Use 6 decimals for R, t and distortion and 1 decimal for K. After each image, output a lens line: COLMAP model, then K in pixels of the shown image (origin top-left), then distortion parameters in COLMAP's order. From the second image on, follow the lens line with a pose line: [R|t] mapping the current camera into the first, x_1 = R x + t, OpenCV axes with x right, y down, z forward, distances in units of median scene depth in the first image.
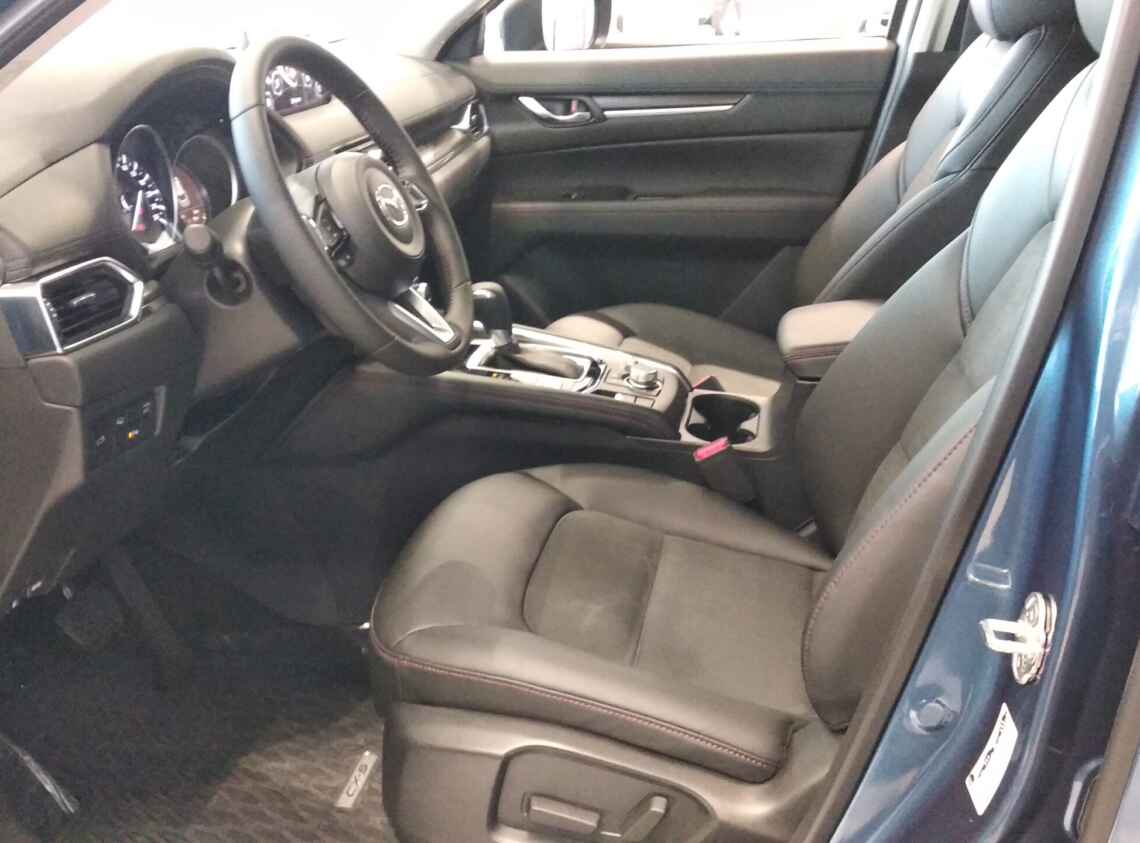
lens RADIAL K [[1174.8, 0, 570.0], [0, 1174.8, 421.5], [0, 0, 1]] dist [0.025636, 0.015505]
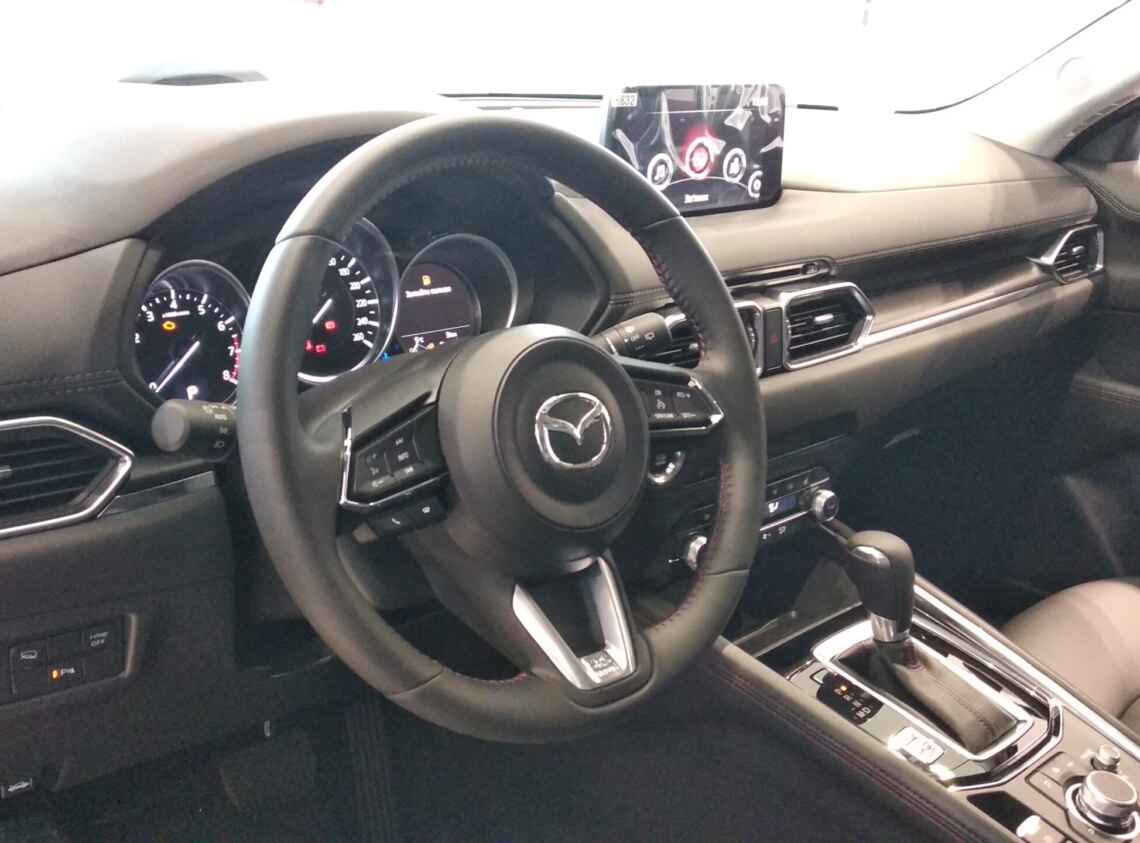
lens RADIAL K [[1174.8, 0, 570.0], [0, 1174.8, 421.5], [0, 0, 1]] dist [0.025636, 0.015505]
pose [[0.796524, 0.264780, -0.543545, 0.085255], [-0.284603, 0.957377, 0.049307, -0.118070], [0.533433, 0.115420, 0.837931, 0.295577]]
